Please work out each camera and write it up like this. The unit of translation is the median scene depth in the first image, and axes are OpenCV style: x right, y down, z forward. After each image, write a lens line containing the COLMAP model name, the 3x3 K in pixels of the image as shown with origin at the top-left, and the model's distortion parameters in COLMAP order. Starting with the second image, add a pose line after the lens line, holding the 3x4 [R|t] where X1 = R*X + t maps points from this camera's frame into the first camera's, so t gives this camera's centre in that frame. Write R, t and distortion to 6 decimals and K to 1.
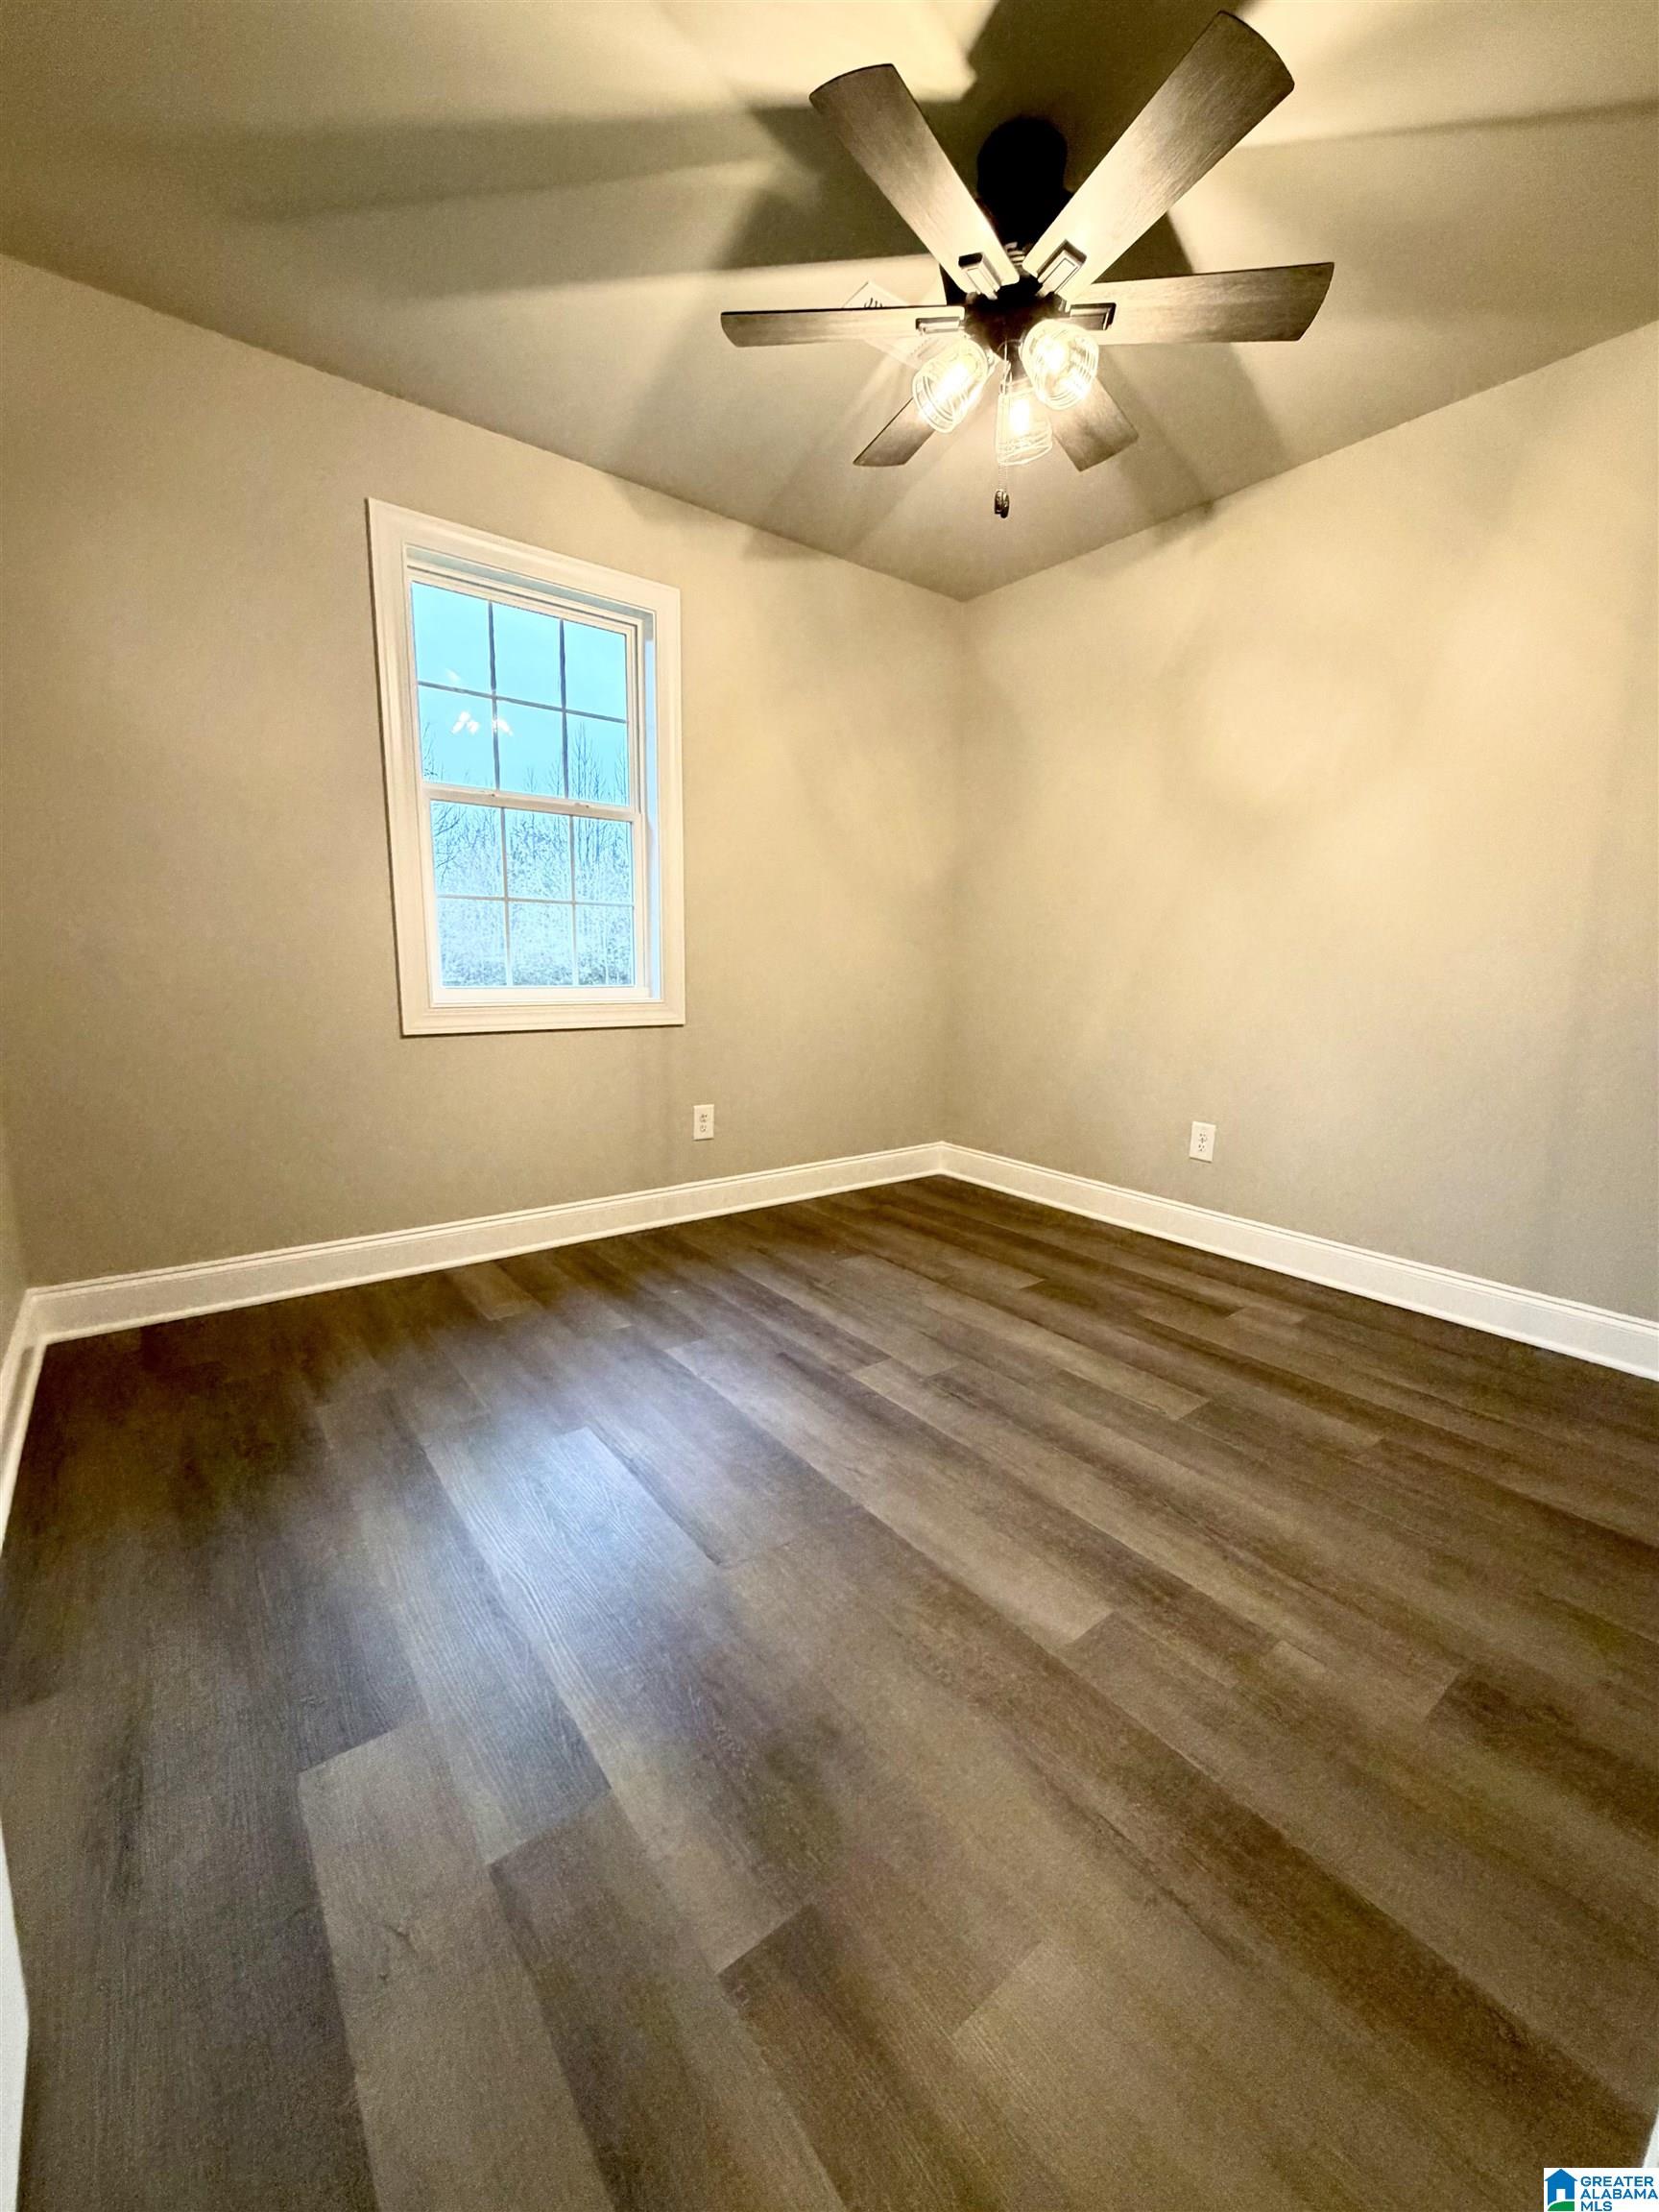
lens RADIAL K [[887.4, 0, 826.4], [0, 887.4, 1103.7], [0, 0, 1]] dist [-0.003410, 0.000590]
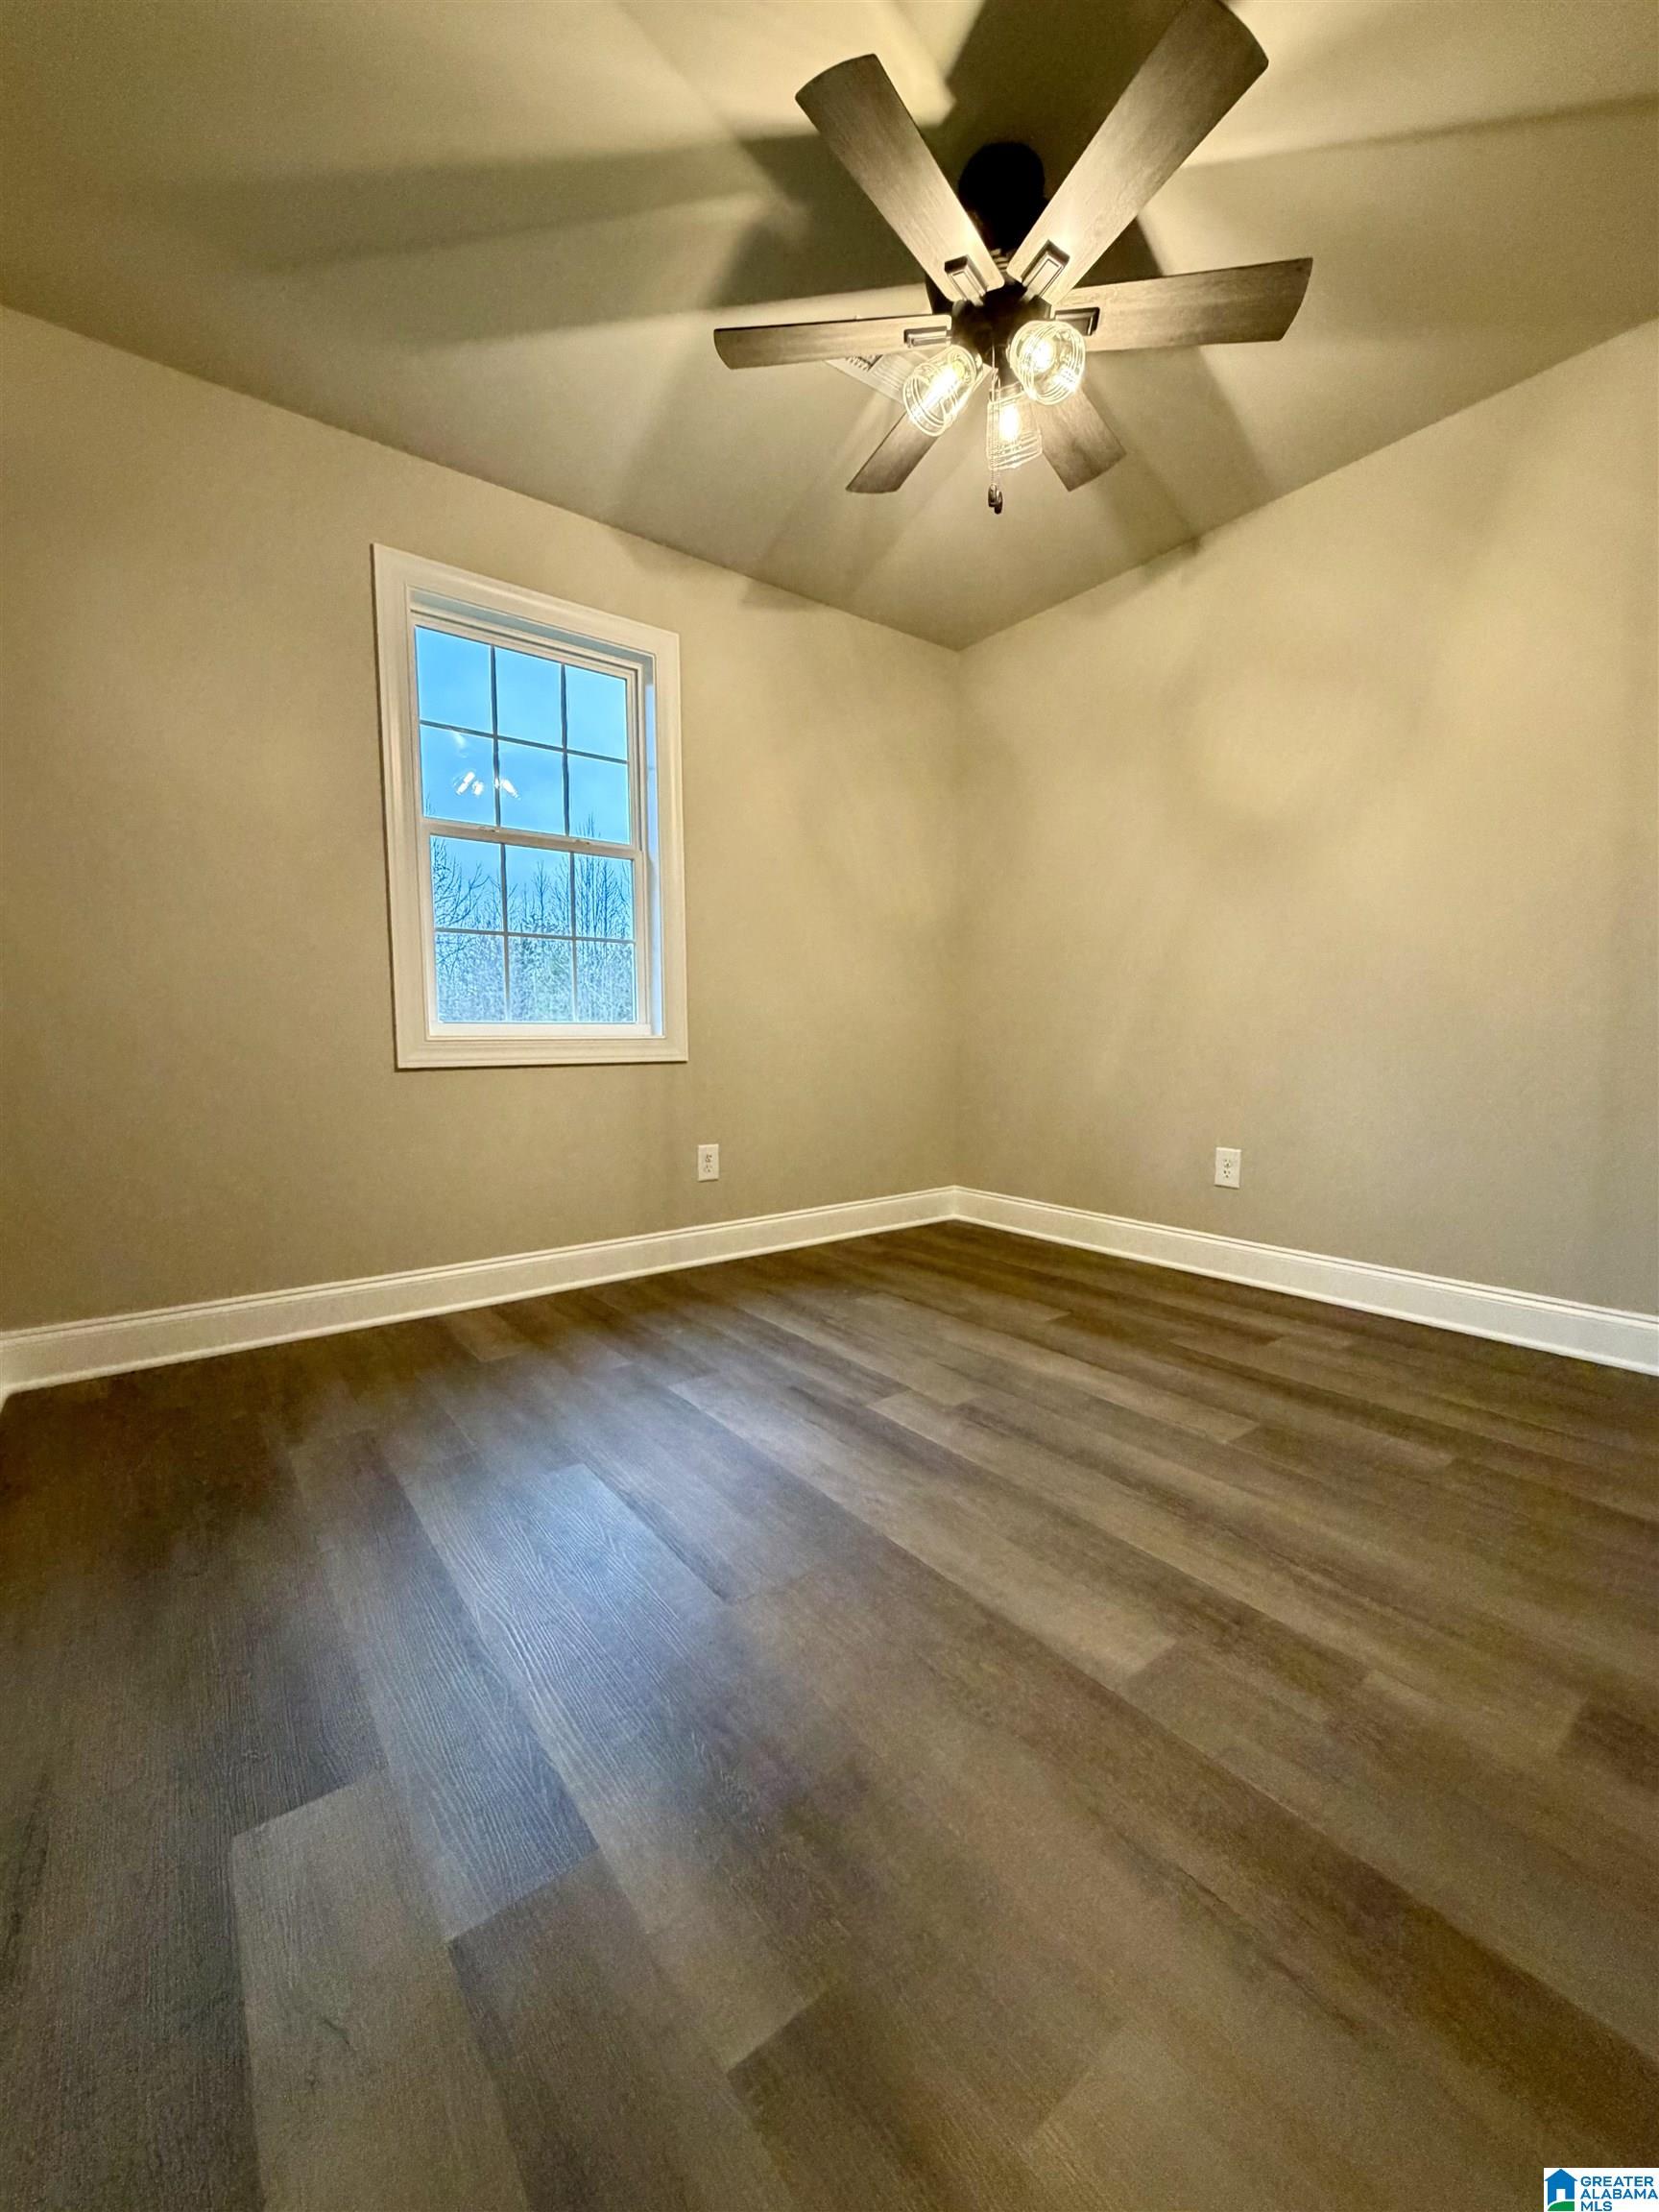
lens RADIAL K [[887.4, 0, 827.6], [0, 887.4, 1105.0], [0, 0, 1]] dist [-0.003410, 0.000590]
pose [[0.999699, -0.023824, -0.005877, -0.002443], [0.023182, 0.995481, -0.092089, 0.092107], [0.008044, 0.091926, 0.995733, 0.059372]]
